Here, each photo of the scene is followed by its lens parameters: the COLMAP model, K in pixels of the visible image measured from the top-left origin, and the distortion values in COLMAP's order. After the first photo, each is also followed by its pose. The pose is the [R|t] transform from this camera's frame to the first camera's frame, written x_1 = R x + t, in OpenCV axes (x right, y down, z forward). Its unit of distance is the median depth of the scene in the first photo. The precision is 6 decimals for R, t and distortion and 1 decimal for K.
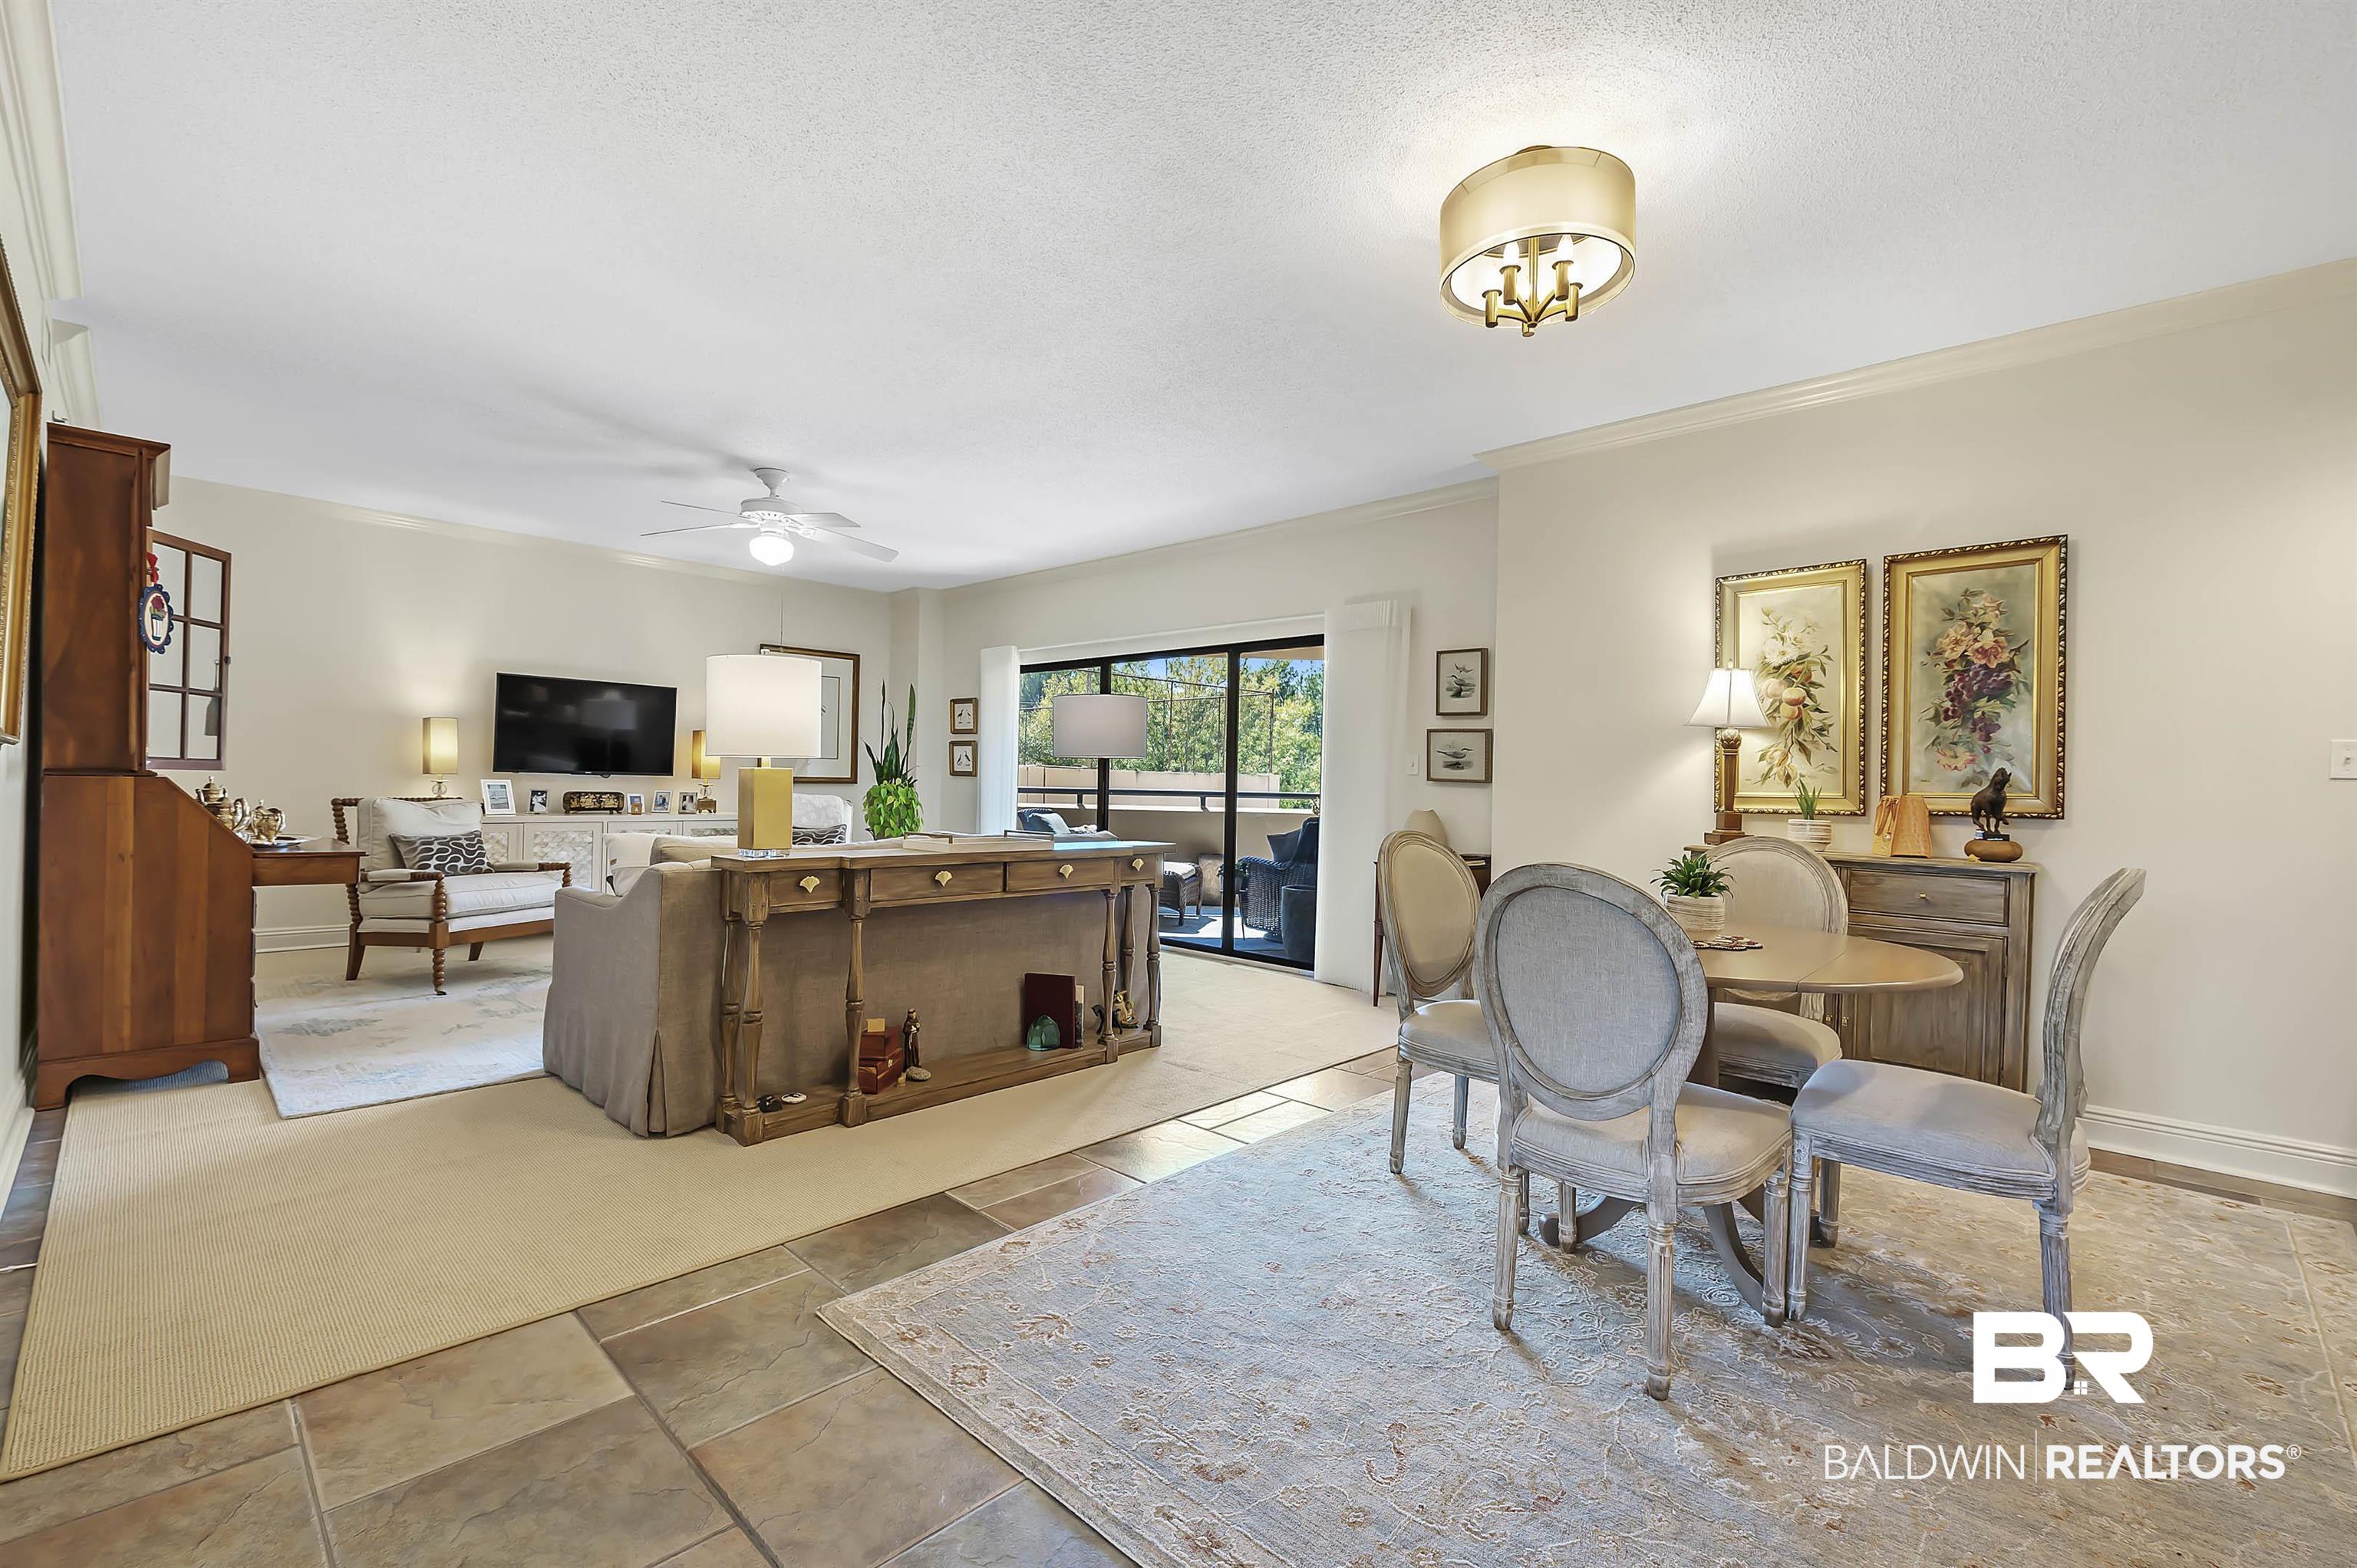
lens RADIAL K [[1012.3, 0, 1176.8], [0, 1012.3, 773.7], [0, 0, 1]] dist [0.000407, -0.003842]
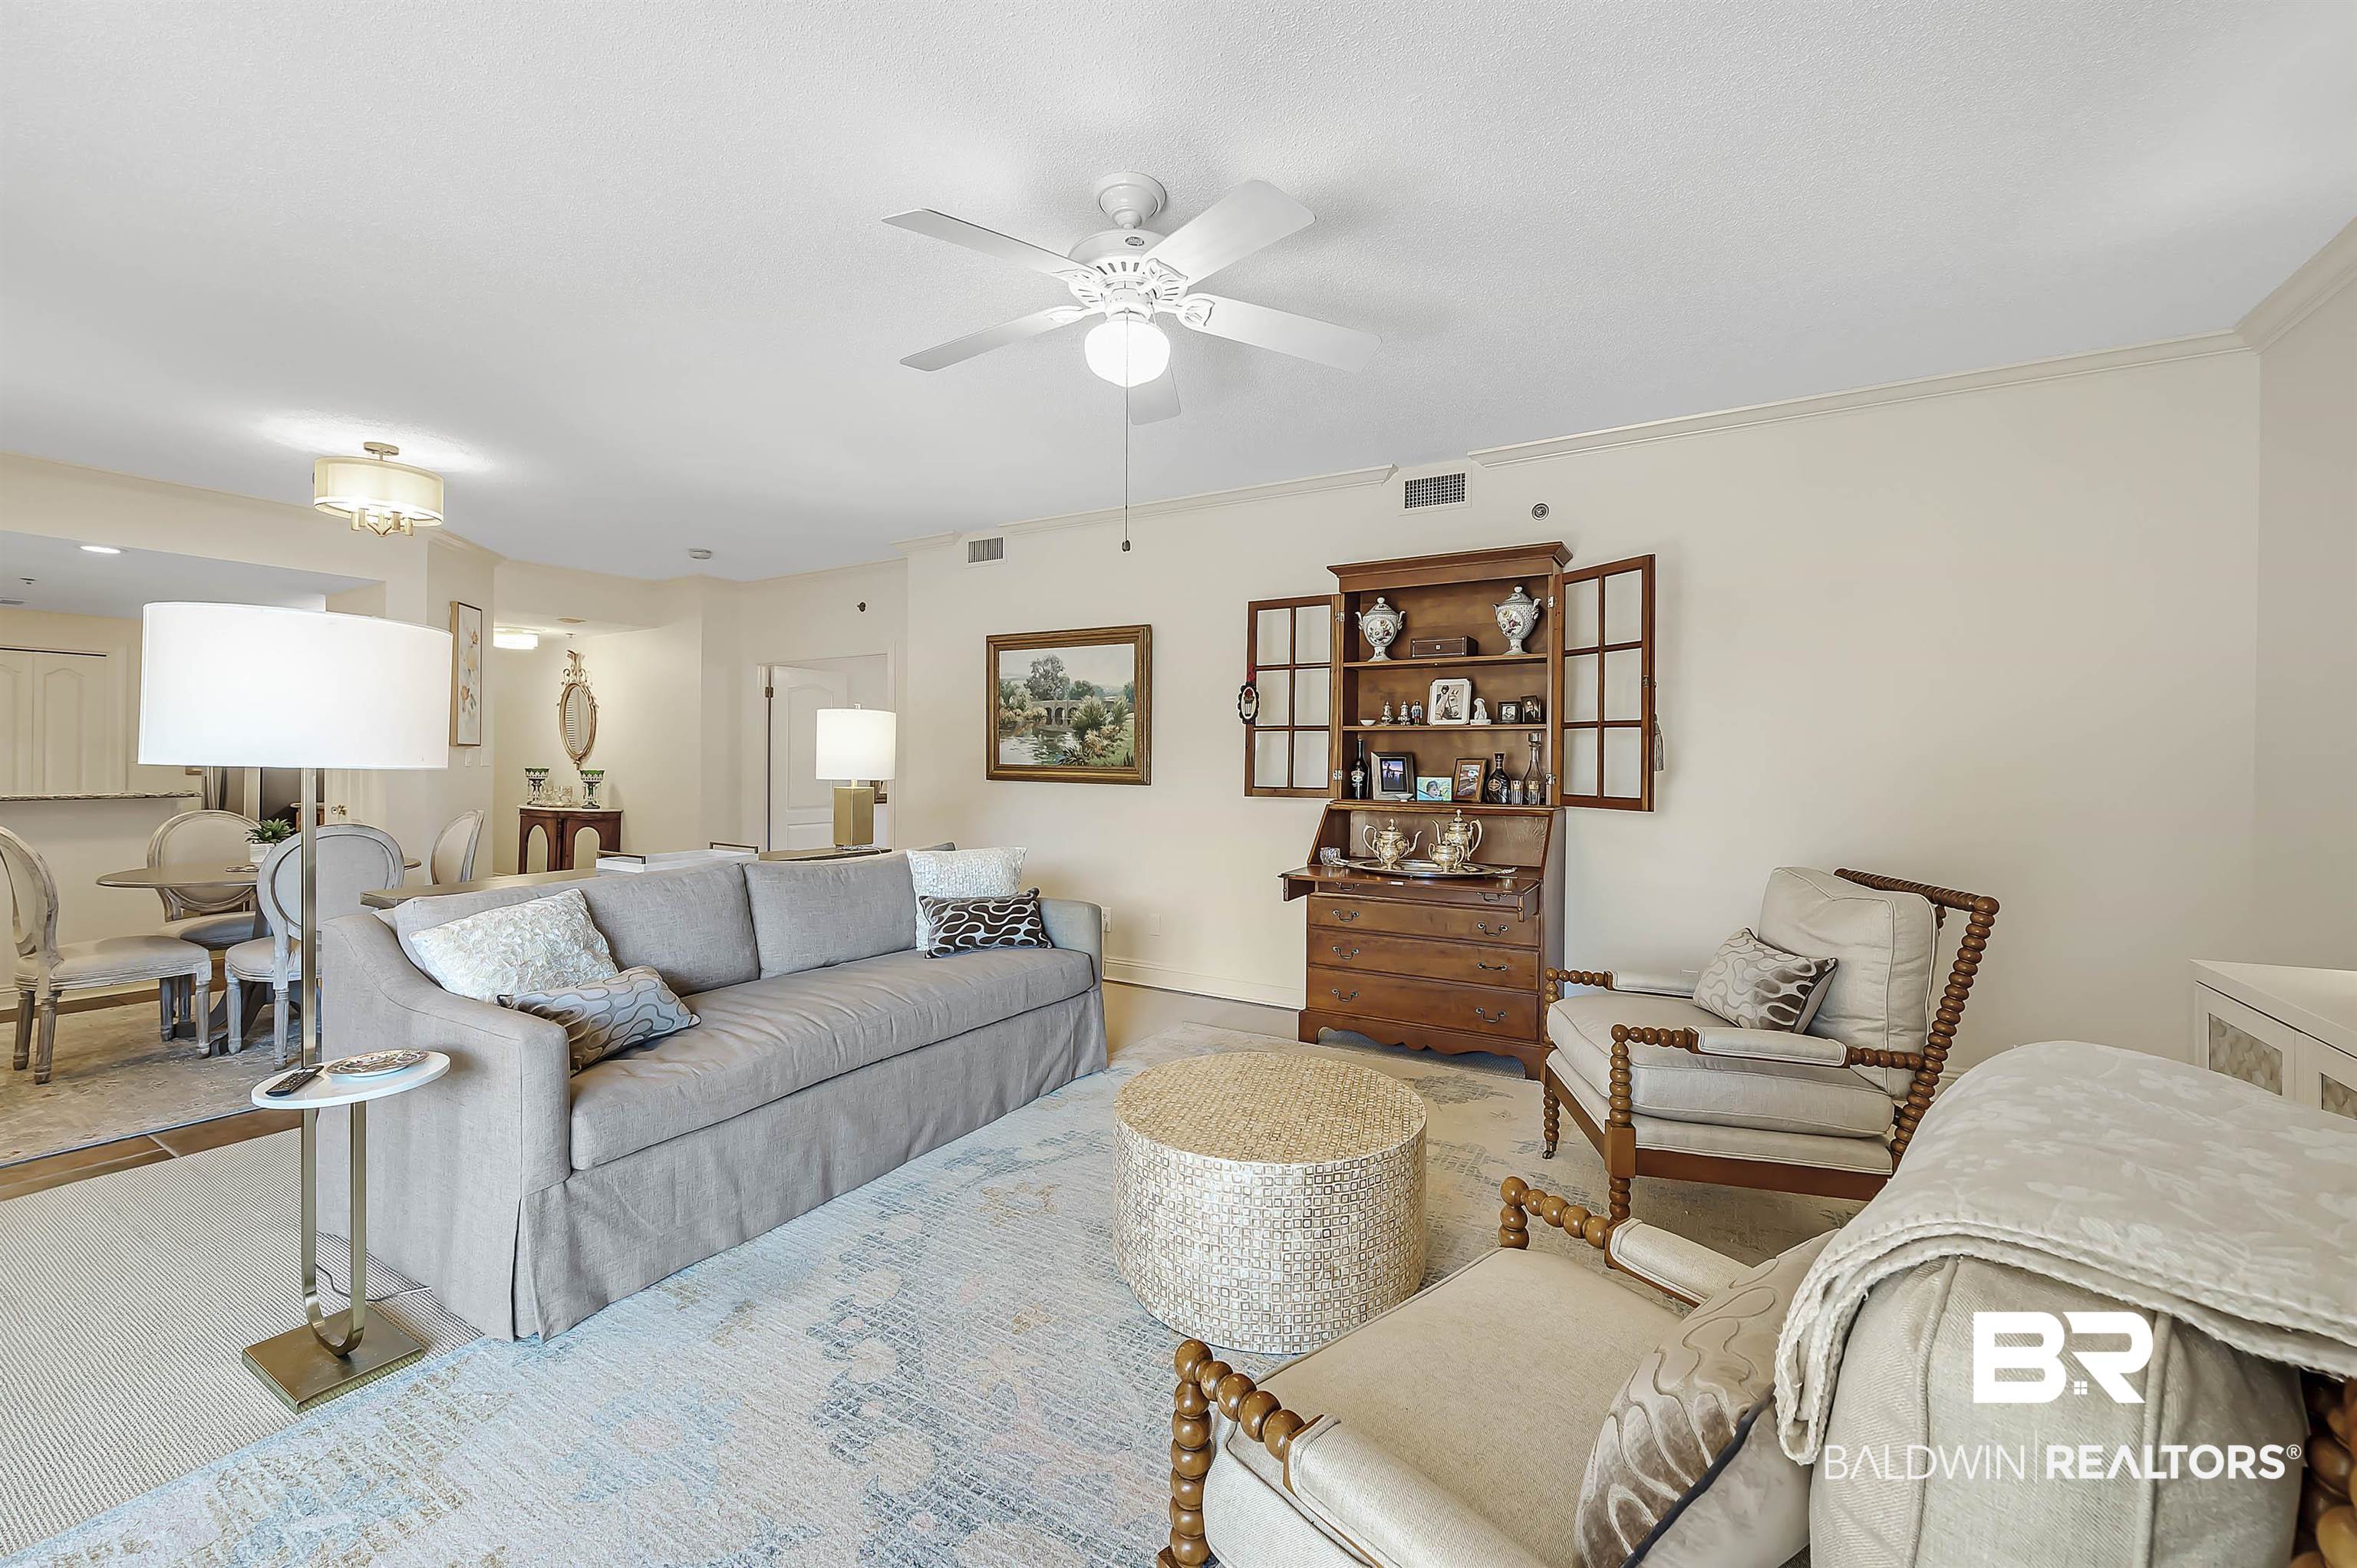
lens RADIAL K [[949.9, 0, 1178.4], [0, 949.9, 760.3], [0, 0, 1]] dist [-0.000956, -0.000057]
pose [[-0.972821, -0.027147, -0.229962, -0.439702], [-0.024513, 0.999597, -0.014304, -0.029324], [0.230258, -0.008278, -0.973094, 1.958018]]
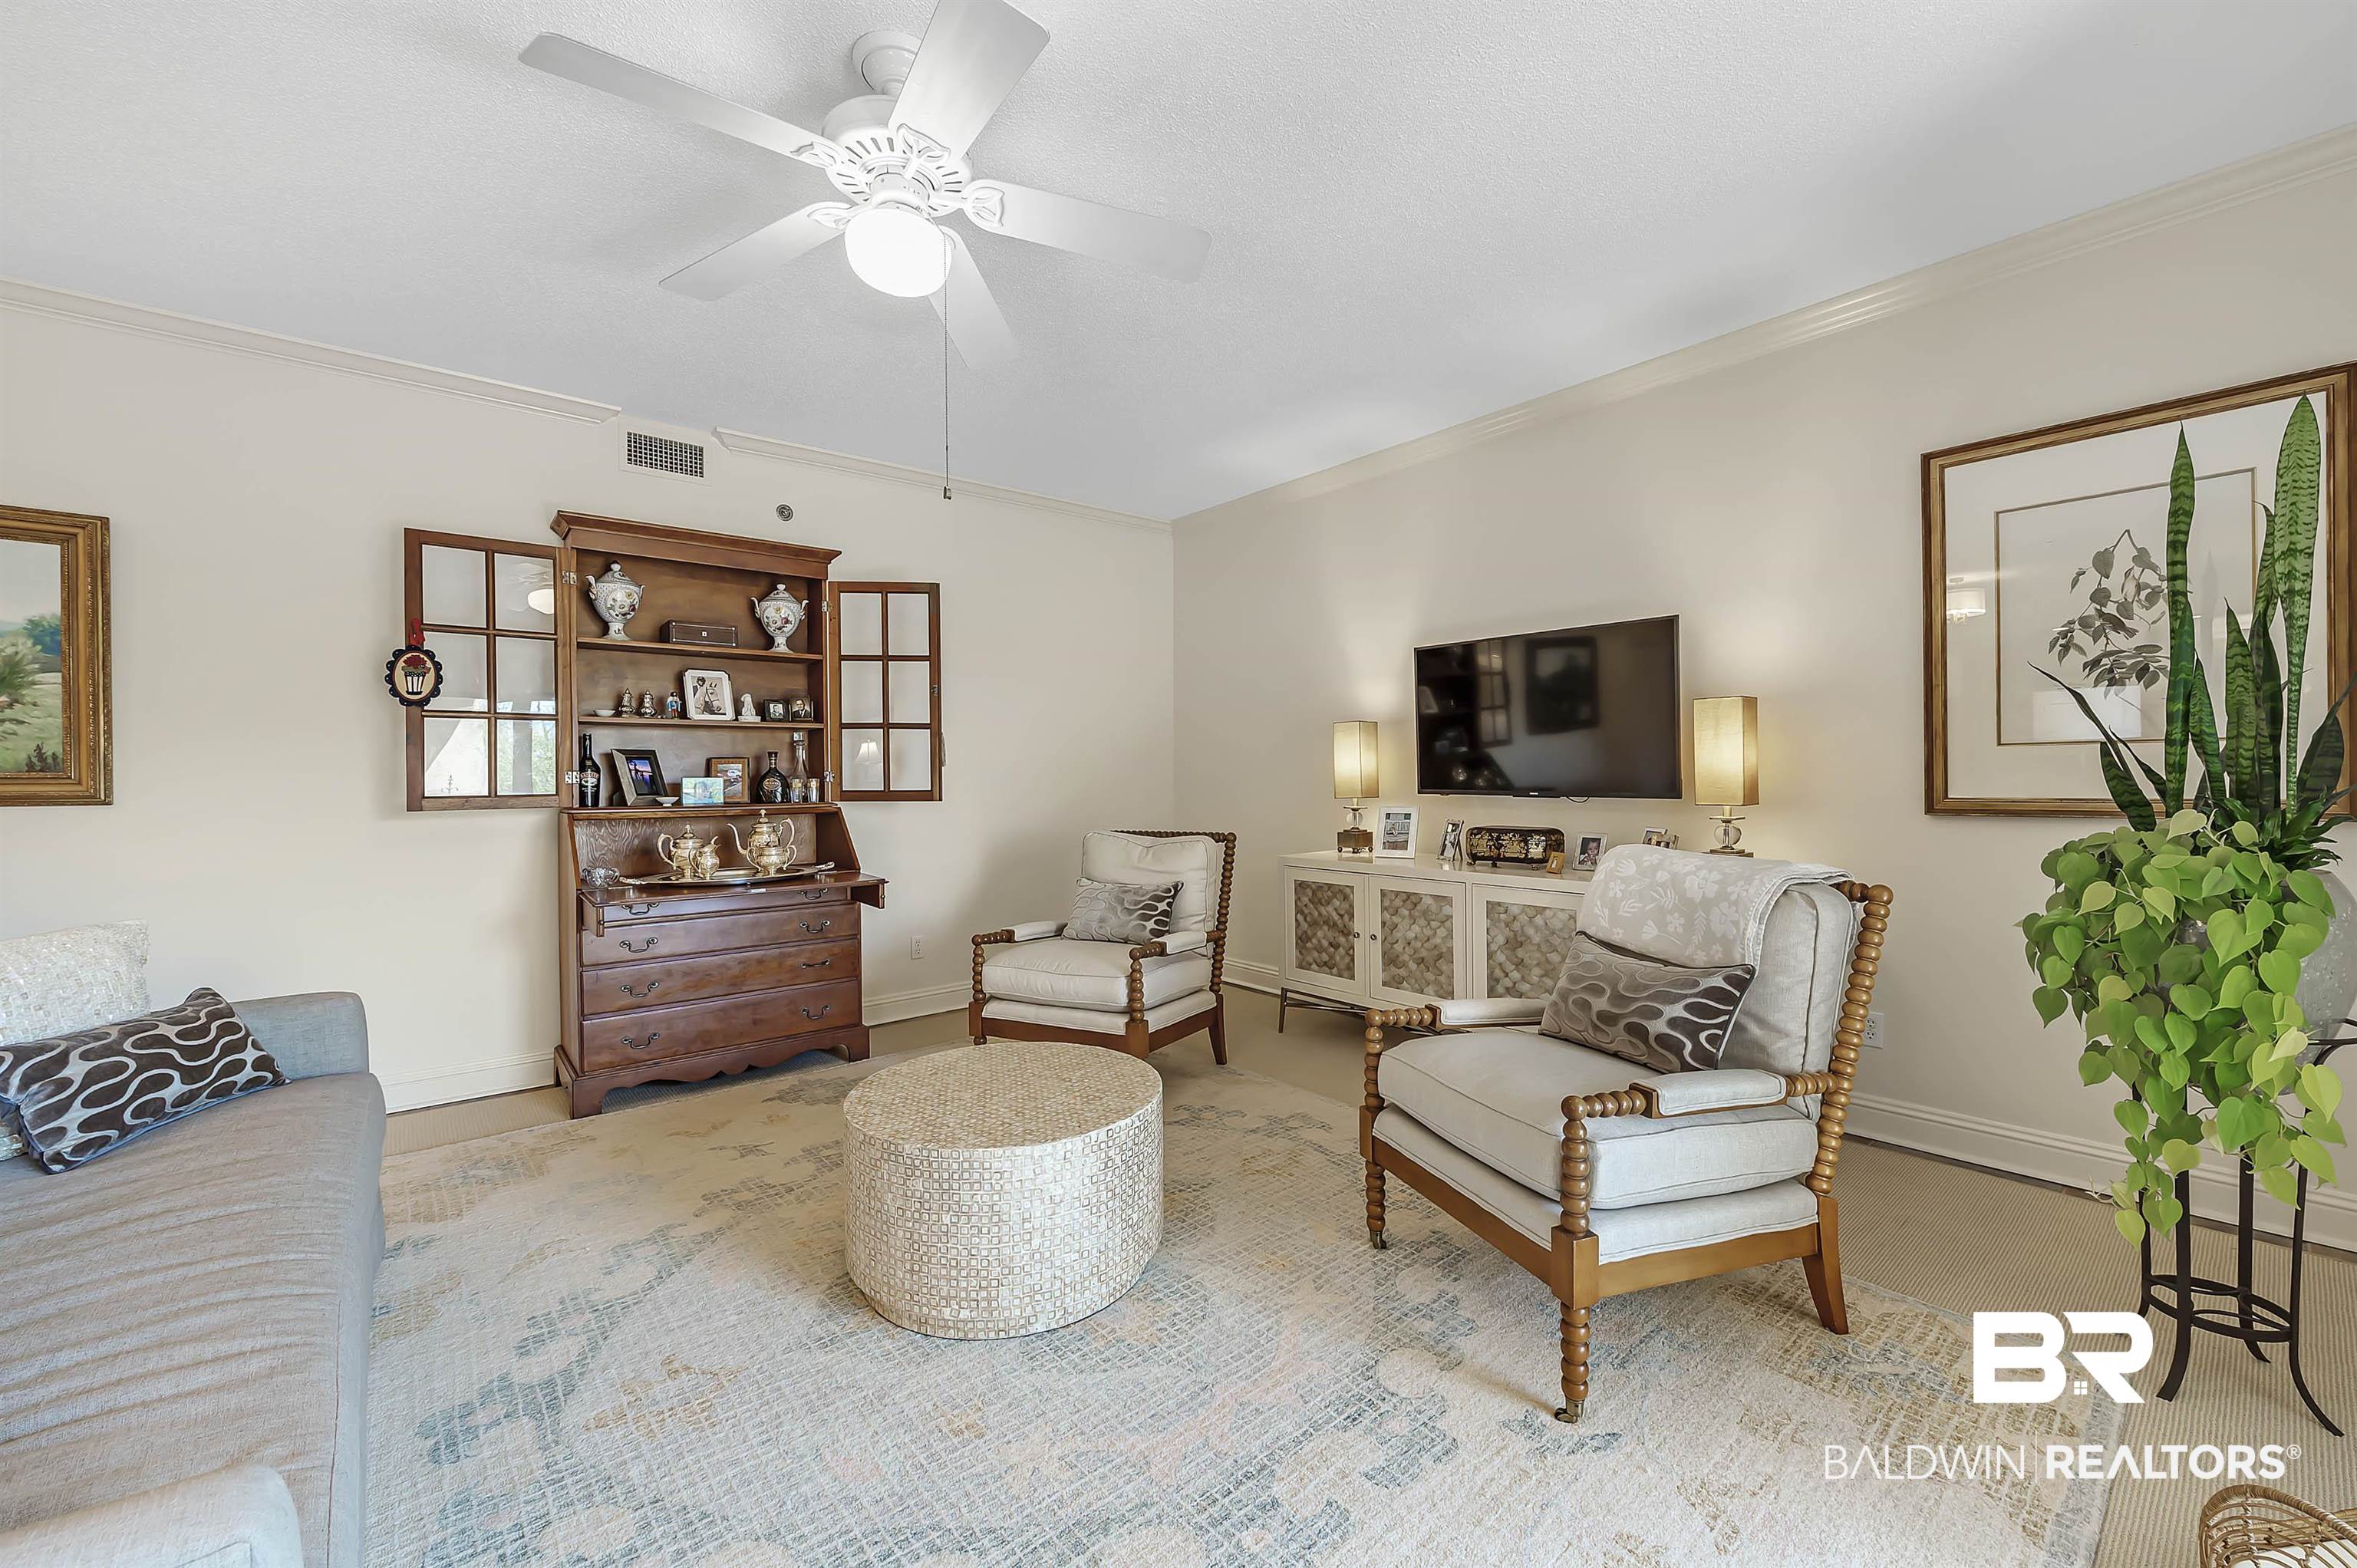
lens RADIAL K [[930.8, 0, 1181.8], [0, 930.8, 785.8], [0, 0, 1]] dist [-0.008926, -0.000756]
pose [[-0.104749, -0.008416, -0.994463, -0.064449], [0.015827, 0.999823, -0.010128, -0.006043], [0.994373, -0.016800, -0.104597, 1.553699]]
